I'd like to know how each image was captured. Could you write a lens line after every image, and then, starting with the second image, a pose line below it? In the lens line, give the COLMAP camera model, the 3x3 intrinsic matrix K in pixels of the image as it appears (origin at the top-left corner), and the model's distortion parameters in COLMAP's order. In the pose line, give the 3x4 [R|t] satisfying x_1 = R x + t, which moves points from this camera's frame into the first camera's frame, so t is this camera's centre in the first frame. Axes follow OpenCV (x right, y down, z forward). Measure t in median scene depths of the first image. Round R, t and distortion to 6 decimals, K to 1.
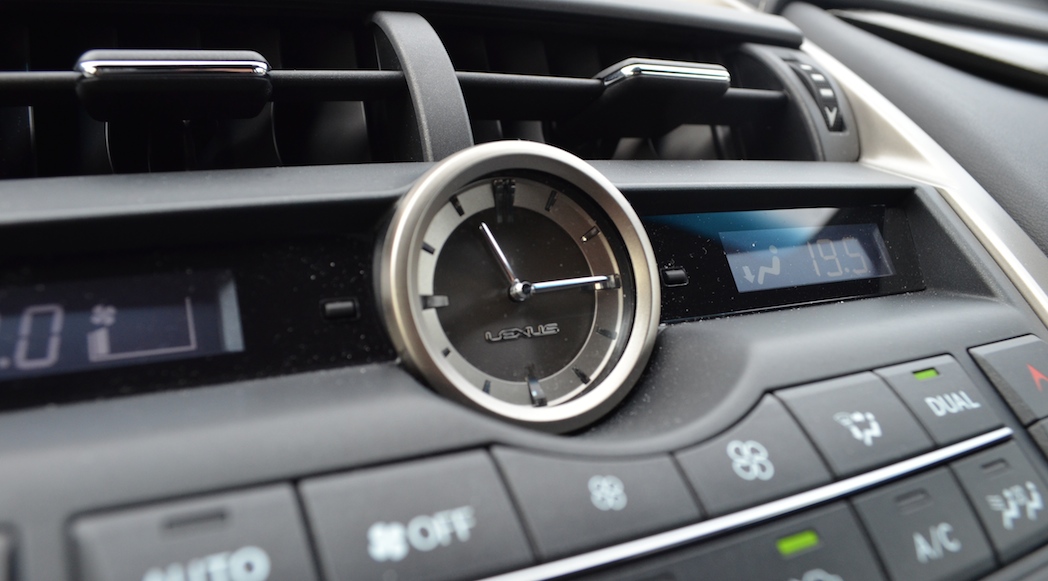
lens RADIAL K [[800.3, 0, 520.8], [0, 800.3, 252.2], [0, 0, 1]] dist [-0.089744, 0.003238]
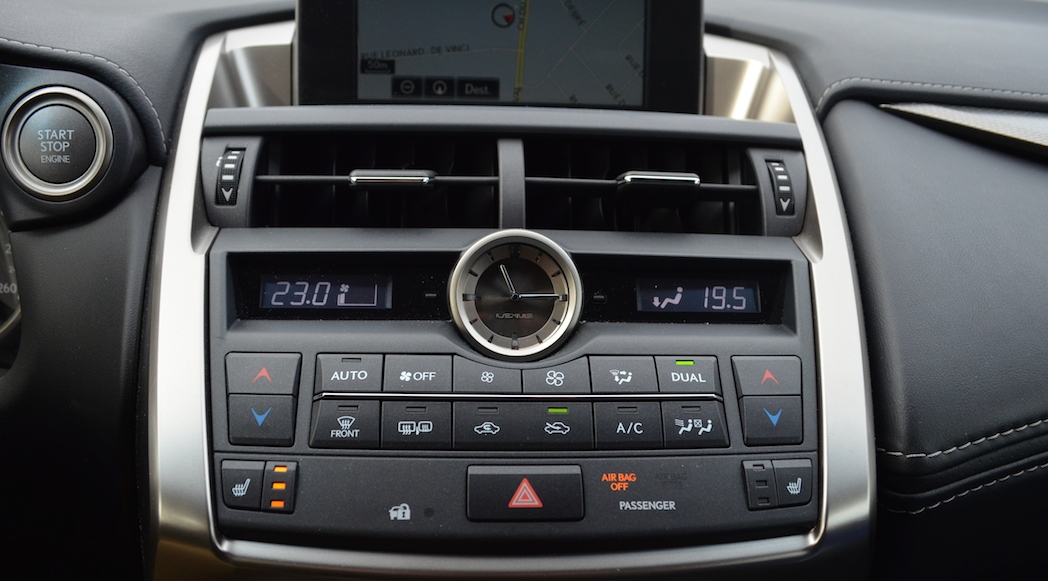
lens RADIAL K [[817.2, 0, 524.0], [0, 817.2, 290.5], [0, 0, 1]] dist [-0.090861, 0.003111]
pose [[0.923080, 0.122275, -0.364652, 0.919775], [-0.087637, 0.990045, 0.110138, -0.240499], [0.374489, -0.069709, 0.924607, -1.172997]]
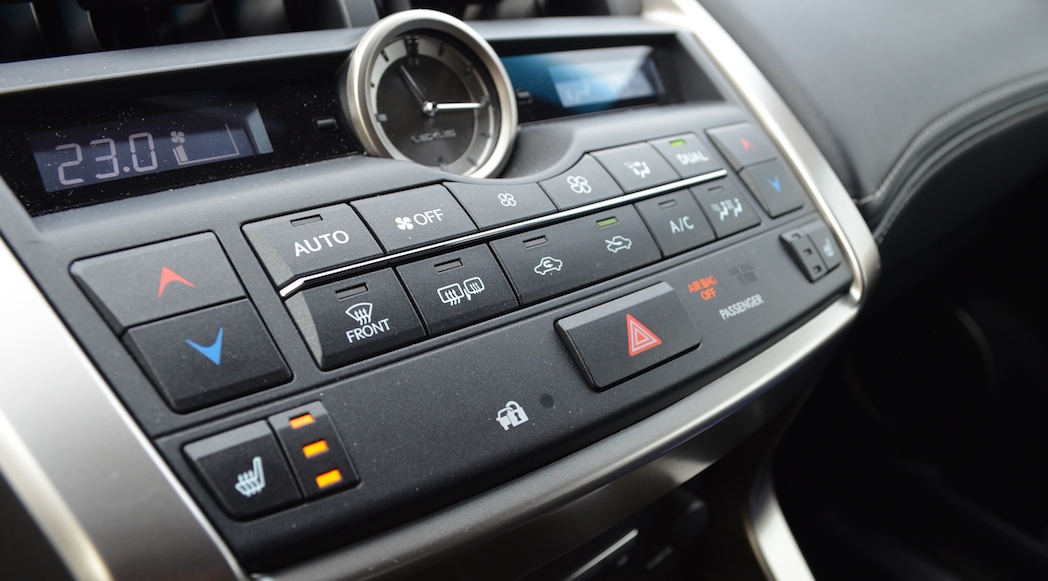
lens RADIAL K [[817.2, 0, 524.0], [0, 817.2, 290.5], [0, 0, 1]] dist [-0.090861, 0.003111]
pose [[0.970712, -0.111437, 0.212837, -0.215977], [0.067215, 0.976509, 0.204724, 0.089002], [-0.230651, -0.184423, 0.955399, -0.674830]]
